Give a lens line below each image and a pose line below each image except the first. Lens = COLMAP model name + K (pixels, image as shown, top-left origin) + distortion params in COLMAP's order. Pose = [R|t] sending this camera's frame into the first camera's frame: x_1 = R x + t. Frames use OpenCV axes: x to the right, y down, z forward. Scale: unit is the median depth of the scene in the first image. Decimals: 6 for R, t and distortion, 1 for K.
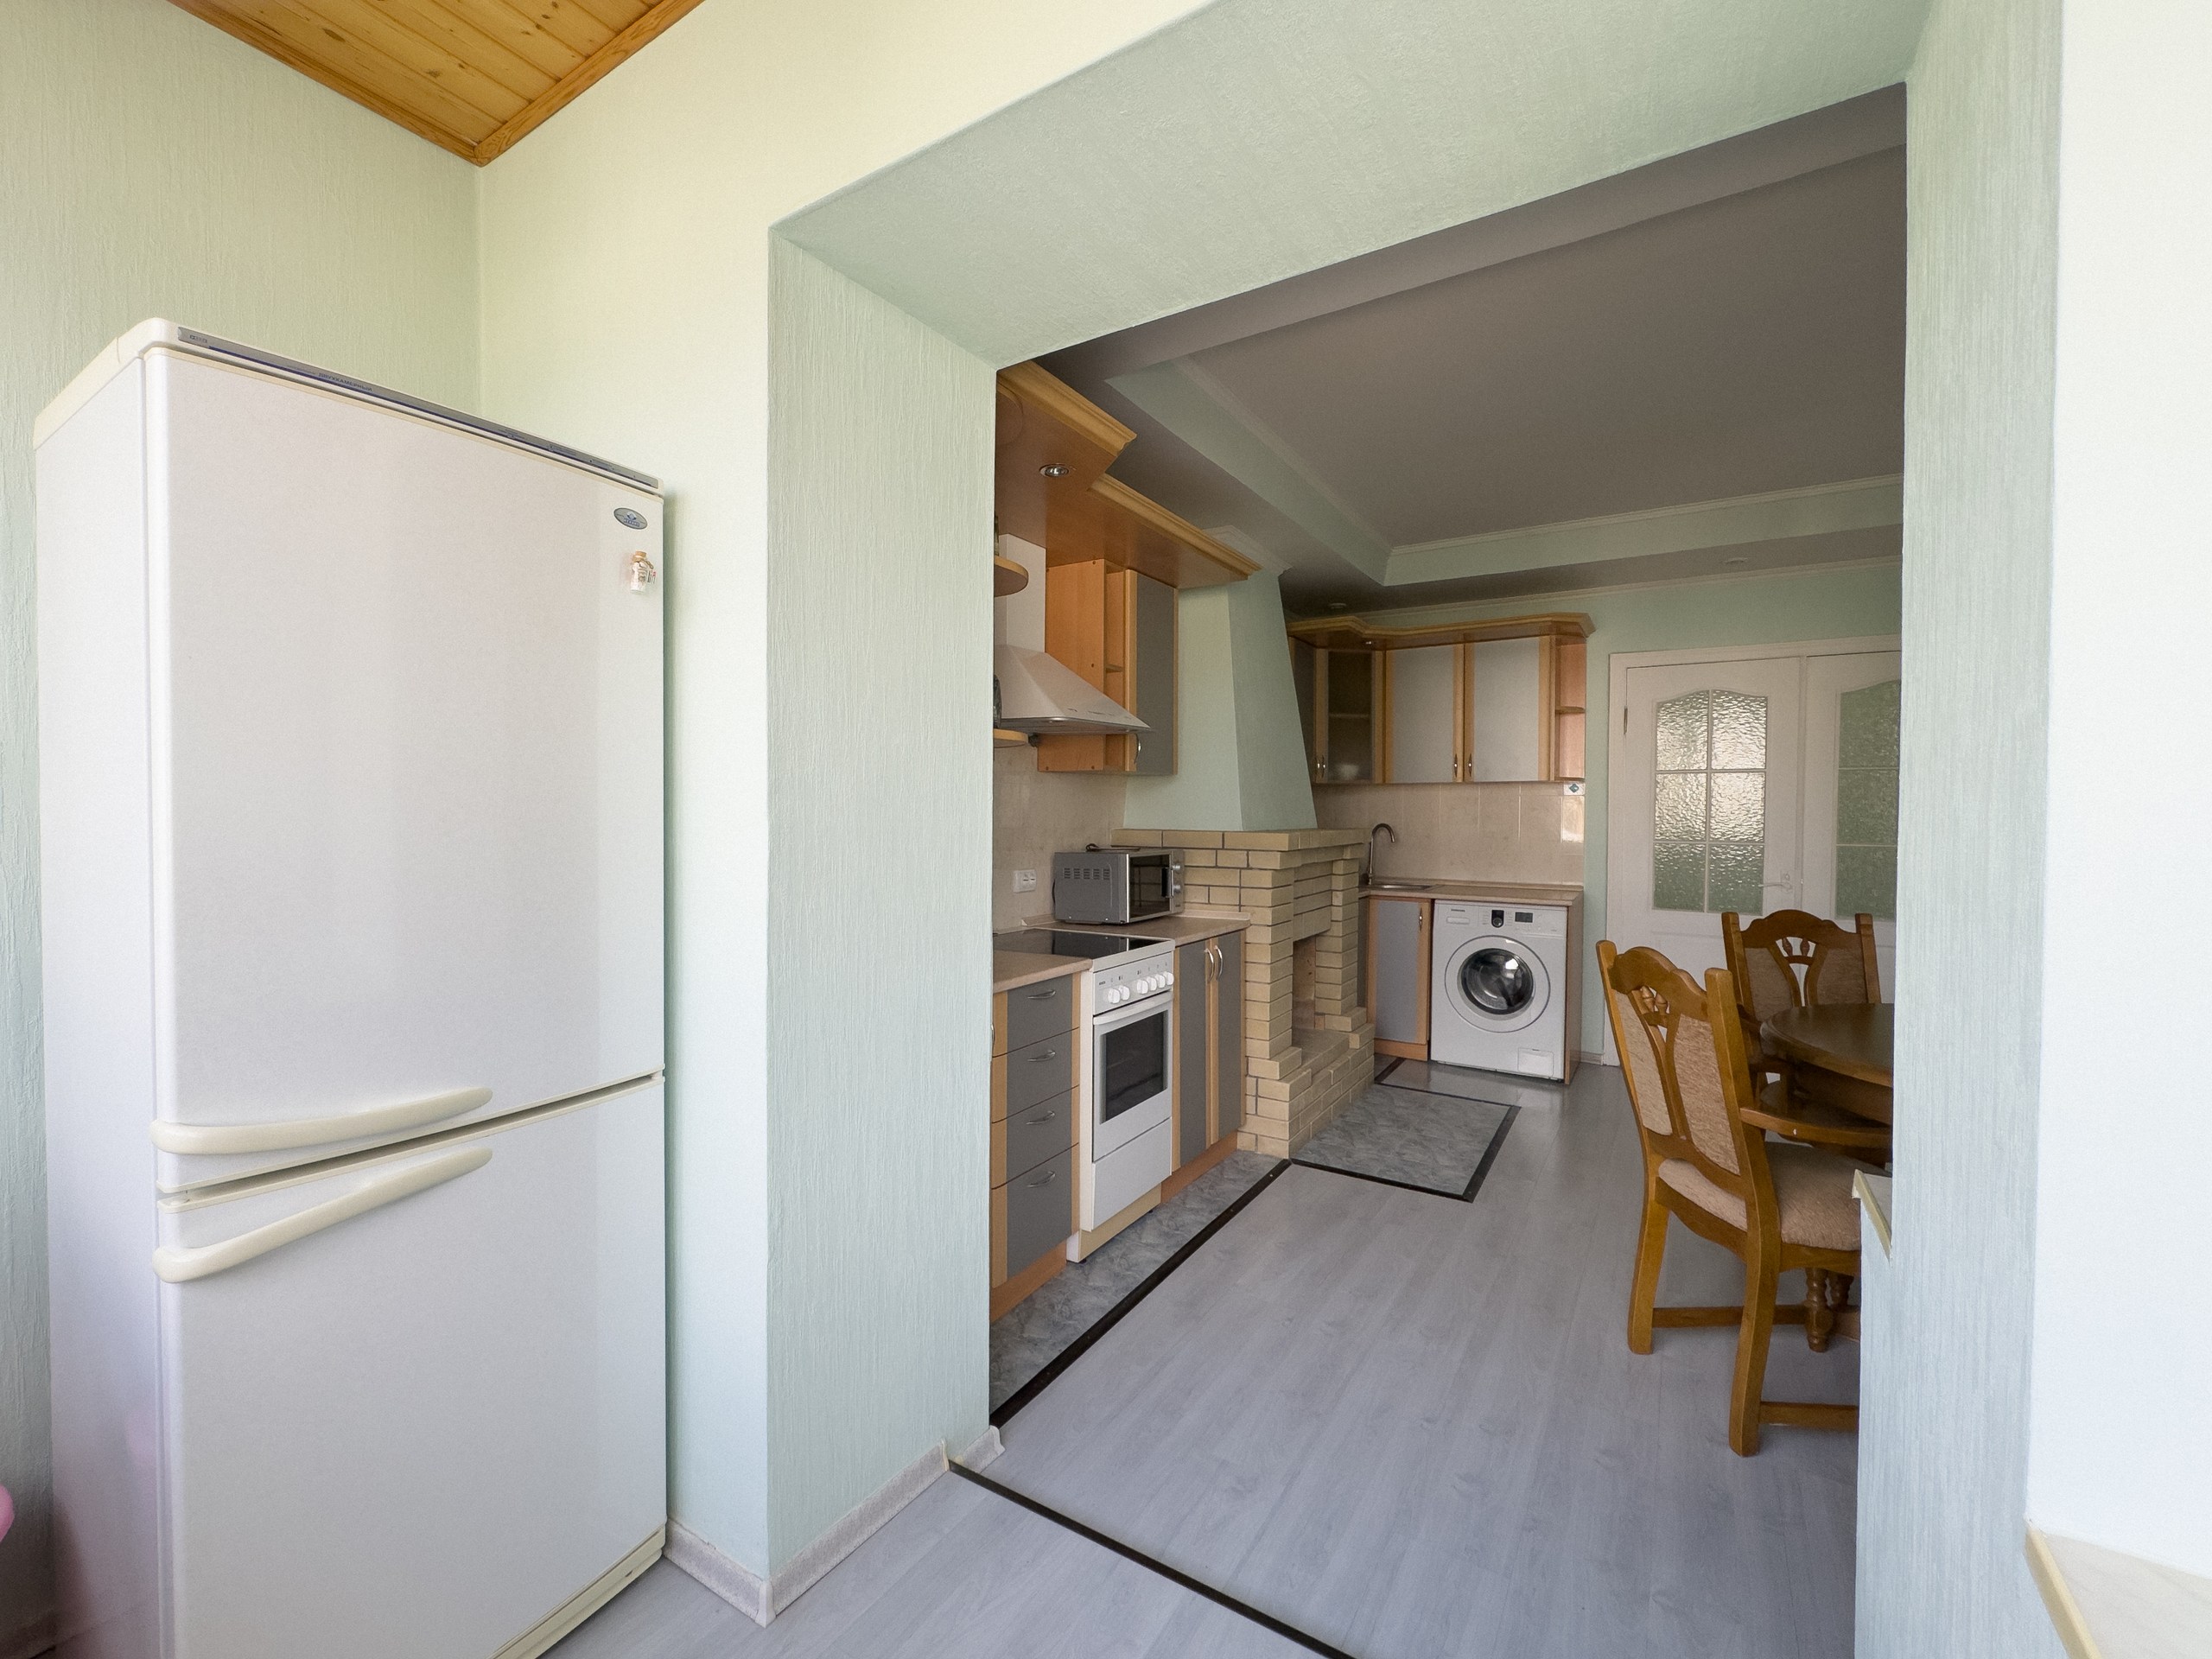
lens RADIAL K [[938.8, 0, 1060.1], [0, 938.8, 829.1], [0, 0, 1]] dist [-0.001640, 0.000012]
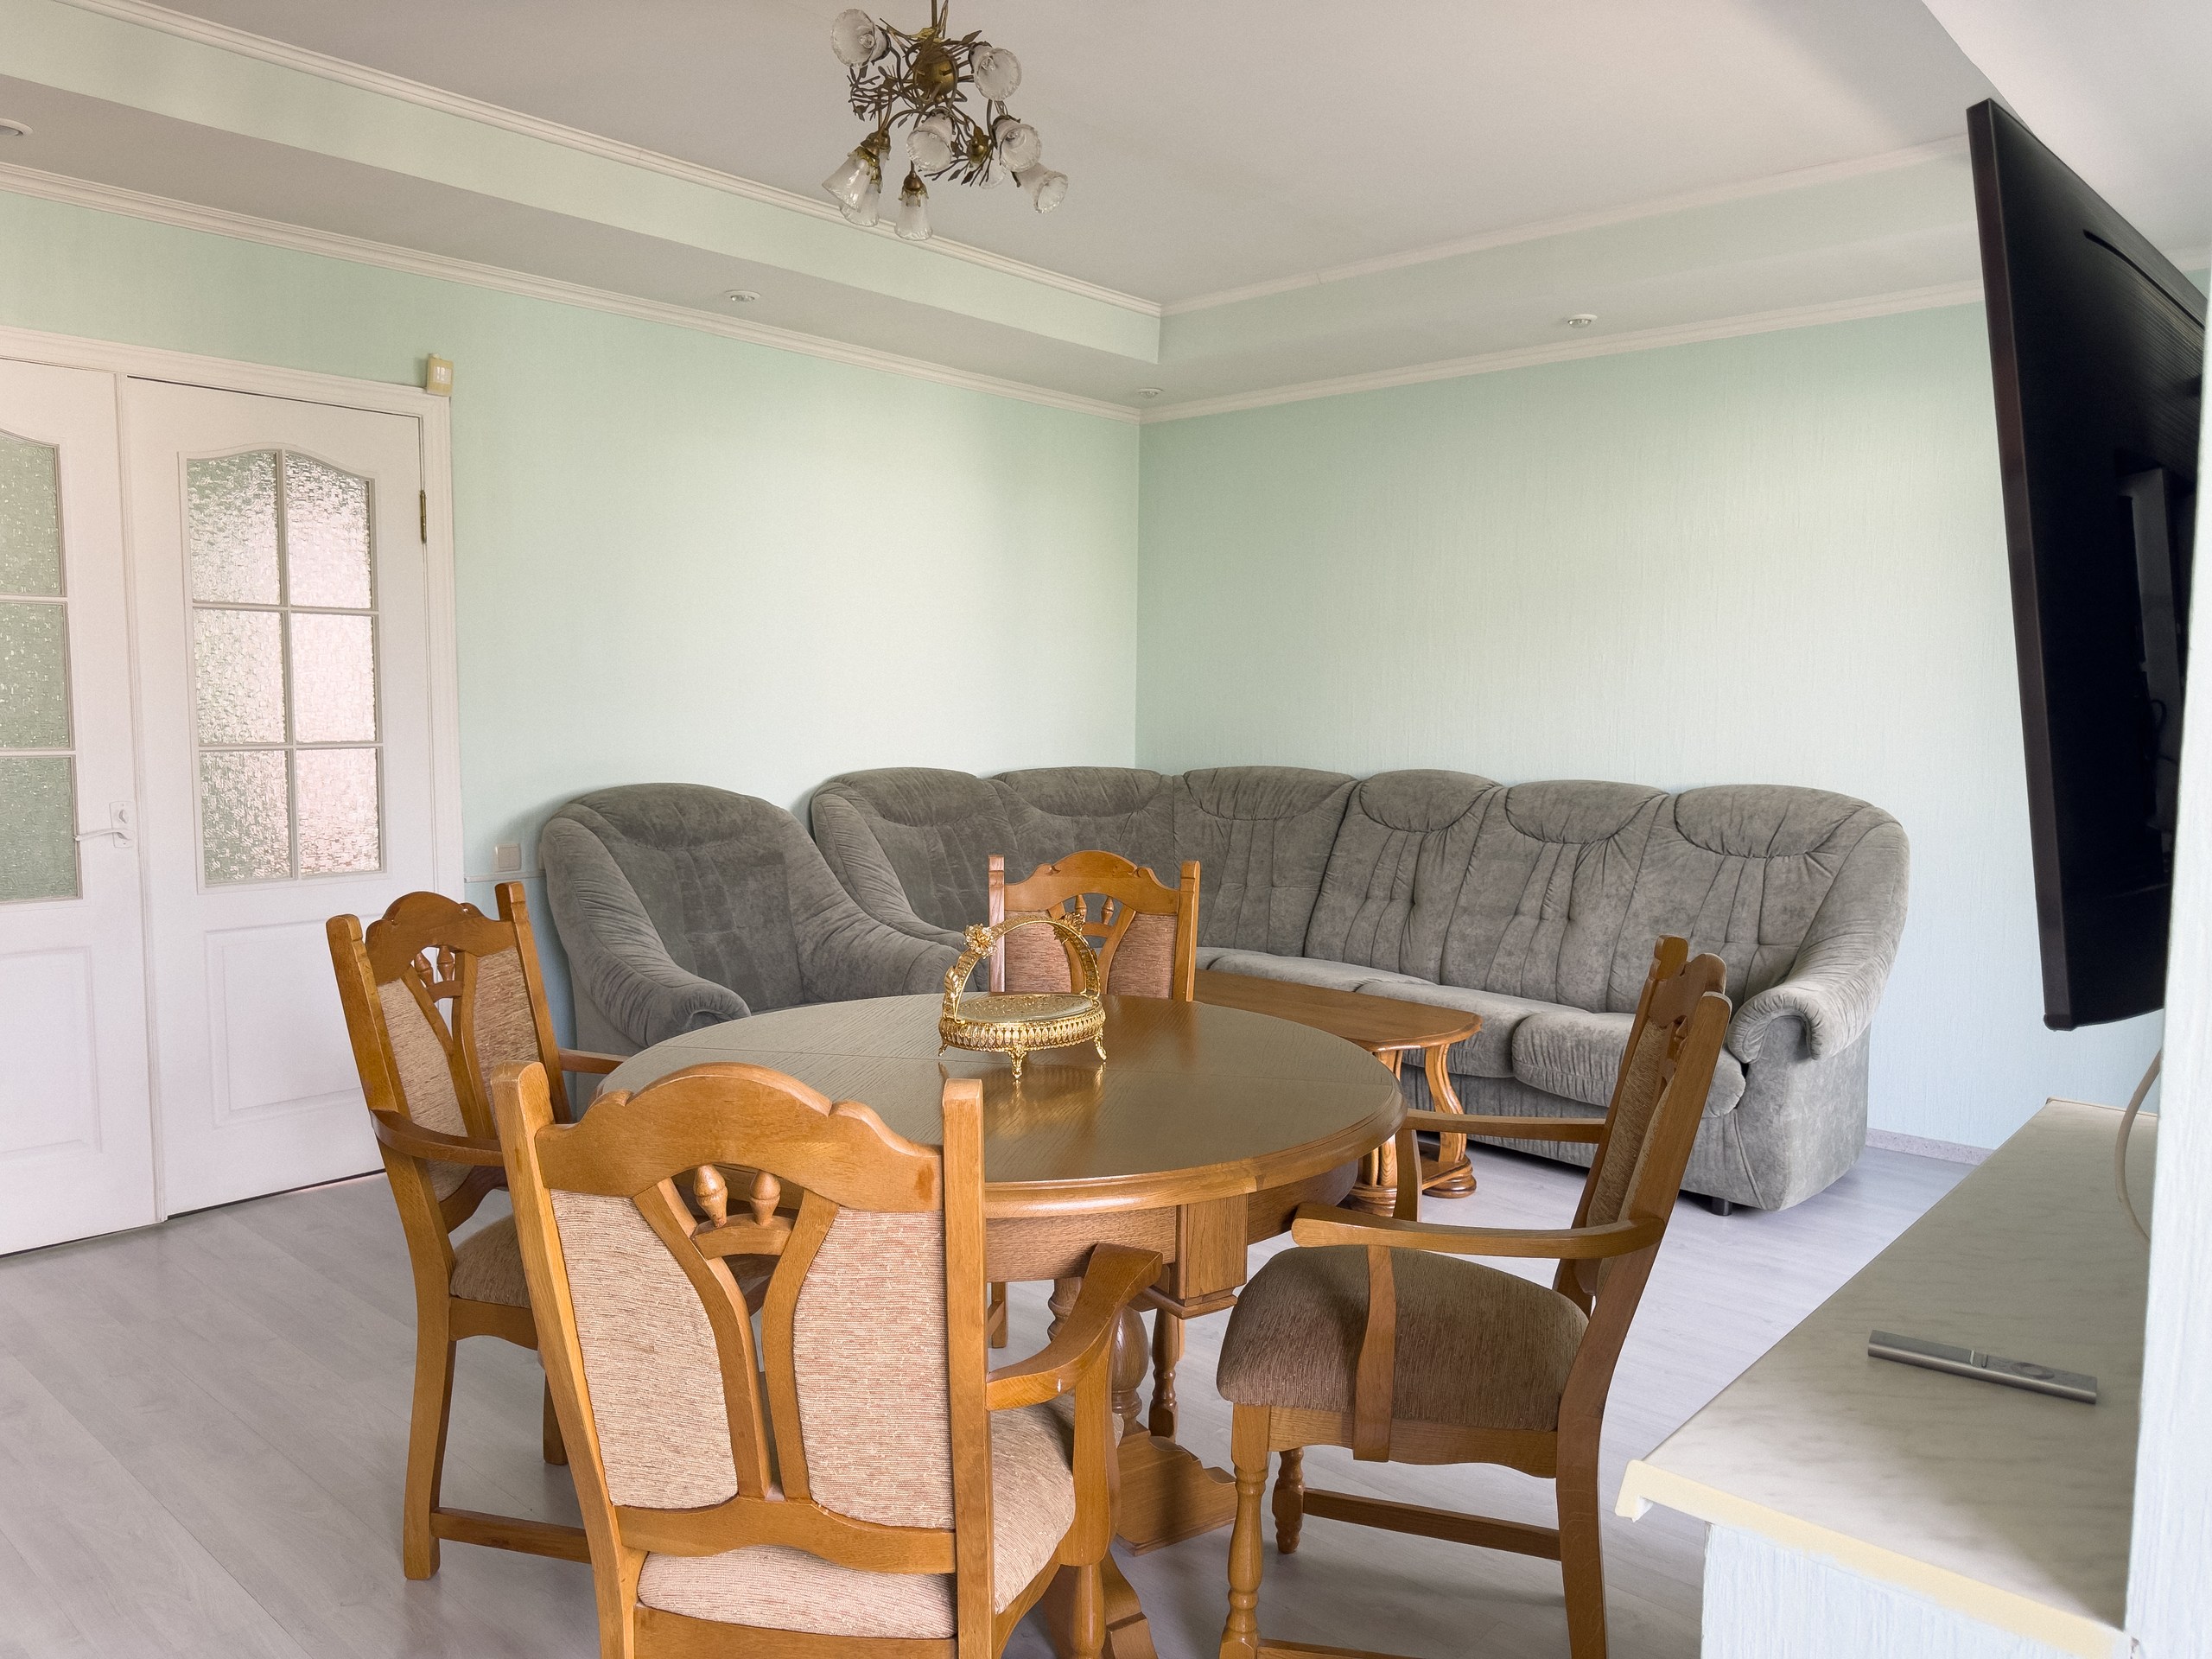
lens RADIAL K [[1562.3, 0, 1096.2], [0, 1562.3, 834.1], [0, 0, 1]] dist [0.160311, -0.268900]
pose [[0.152475, -0.092558, 0.983964, 0.010638], [0.011748, 0.995704, 0.091841, -0.014958], [-0.988237, -0.002444, 0.152907, 0.442095]]
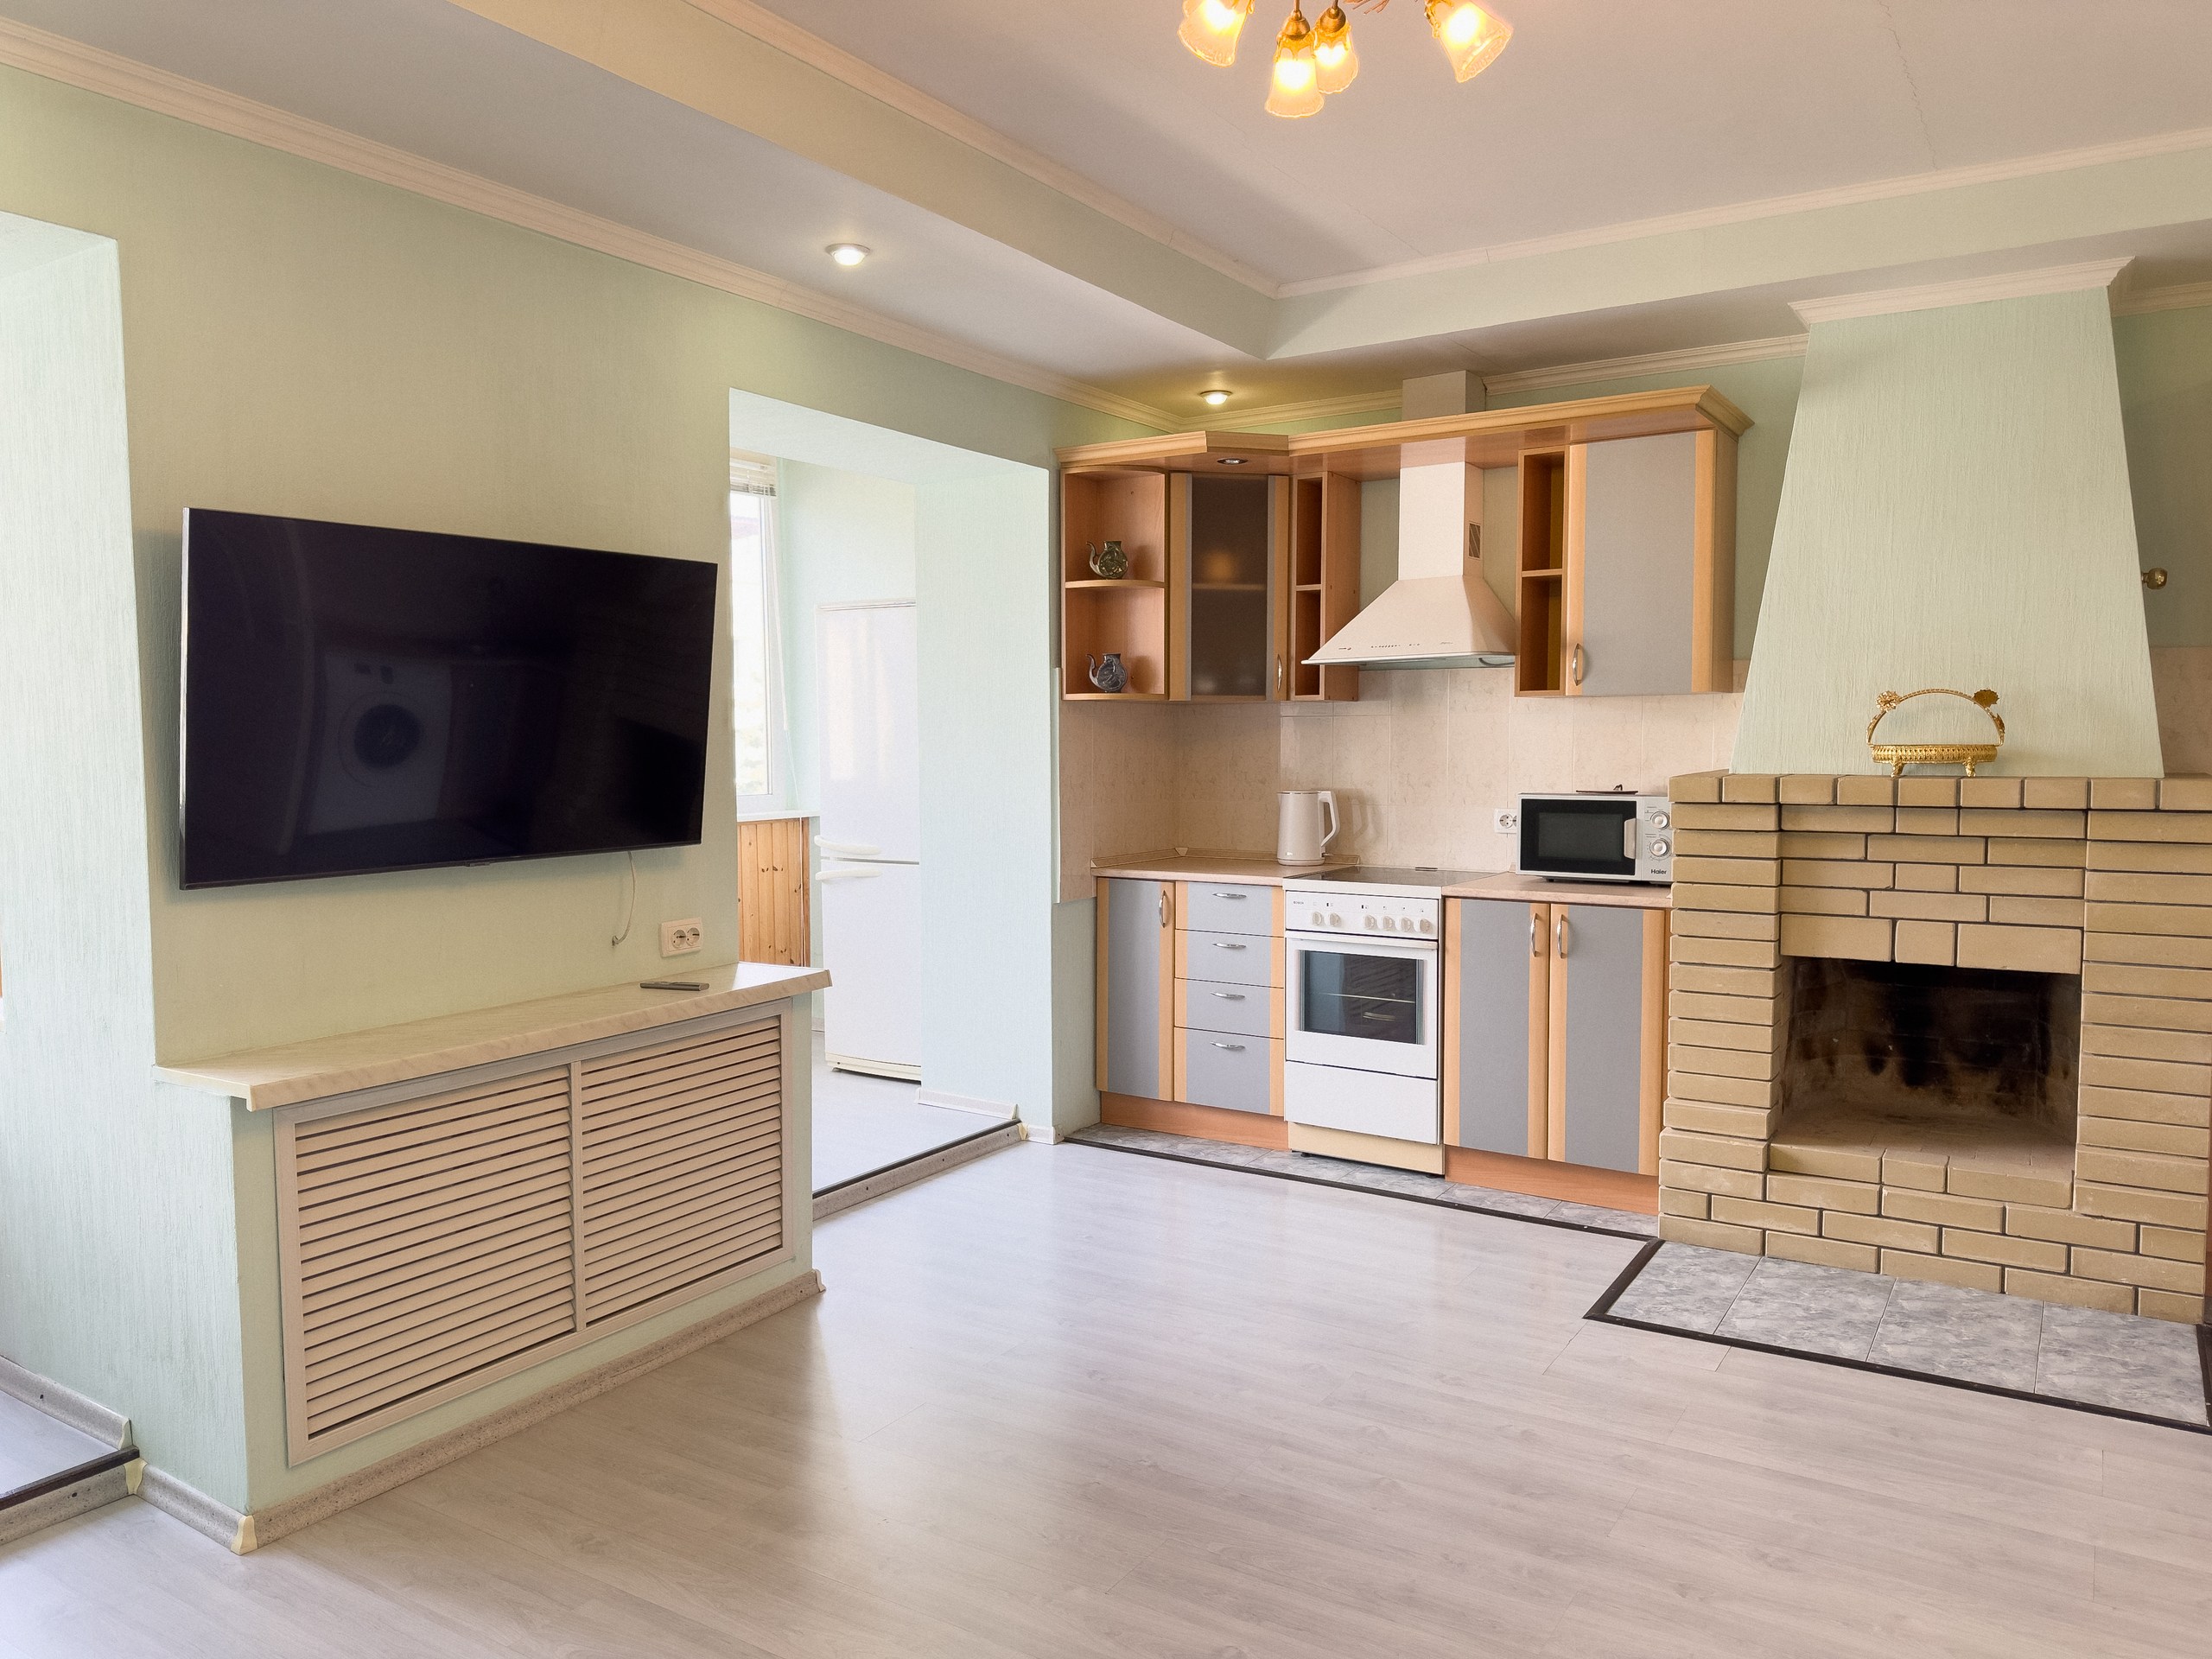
lens RADIAL K [[1562.3, 0, 1096.2], [0, 1562.3, 834.1], [0, 0, 1]] dist [0.160311, -0.268900]
pose [[0.016558, 0.062666, -0.997897, 1.379370], [-0.014052, 0.997950, 0.062437, -0.020130], [0.999764, 0.012988, 0.017405, 0.539744]]
